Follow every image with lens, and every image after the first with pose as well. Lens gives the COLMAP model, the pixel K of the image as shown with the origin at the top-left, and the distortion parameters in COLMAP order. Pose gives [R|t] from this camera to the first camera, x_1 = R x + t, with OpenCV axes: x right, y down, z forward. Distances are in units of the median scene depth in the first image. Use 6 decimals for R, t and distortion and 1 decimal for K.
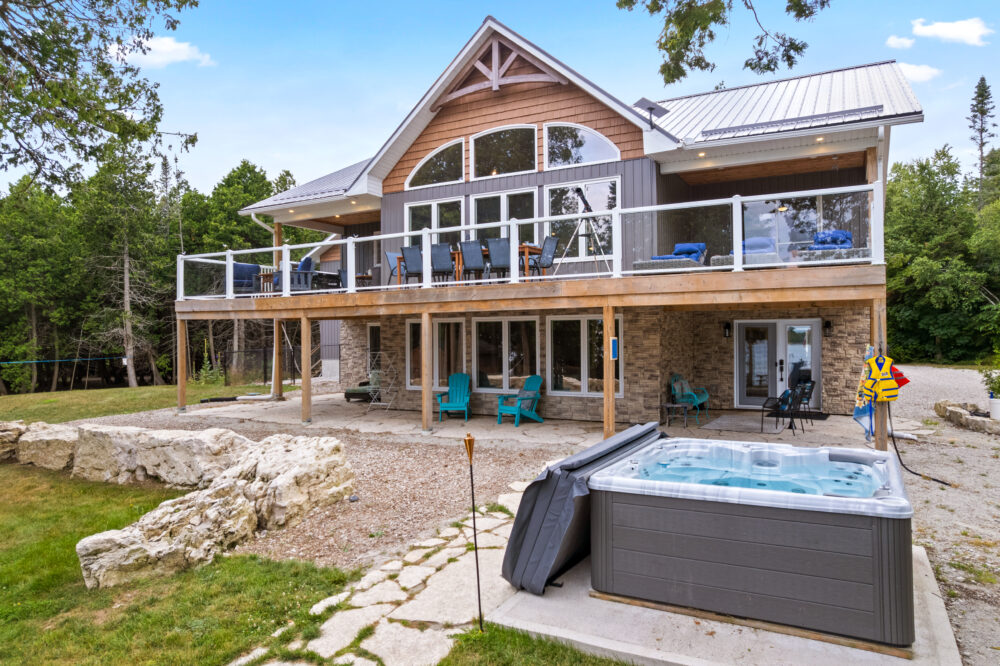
lens RADIAL K [[644.2, 0, 502.6], [0, 644.2, 328.3], [0, 0, 1]] dist [-0.043476, 0.002894]
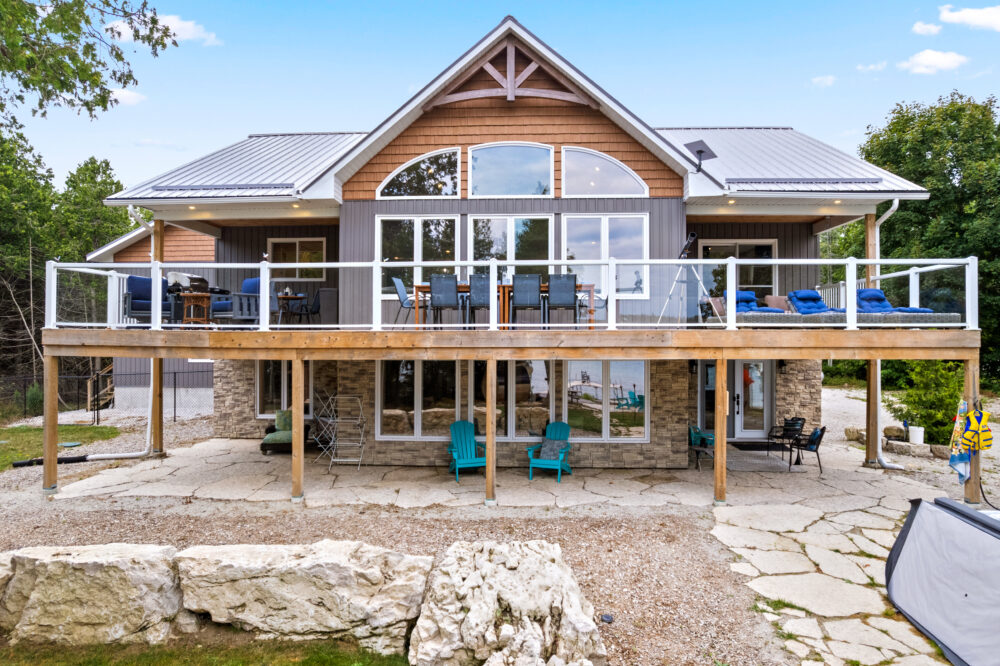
lens RADIAL K [[652.8, 0, 500.0], [0, 652.8, 333.0], [0, 0, 1]] dist [-0.073327, 0.059917]
pose [[0.902936, 0.012574, 0.429591, -0.420841], [-0.013988, 0.999902, 0.000135, -0.051875], [-0.429547, -0.006131, 0.903024, 0.203288]]
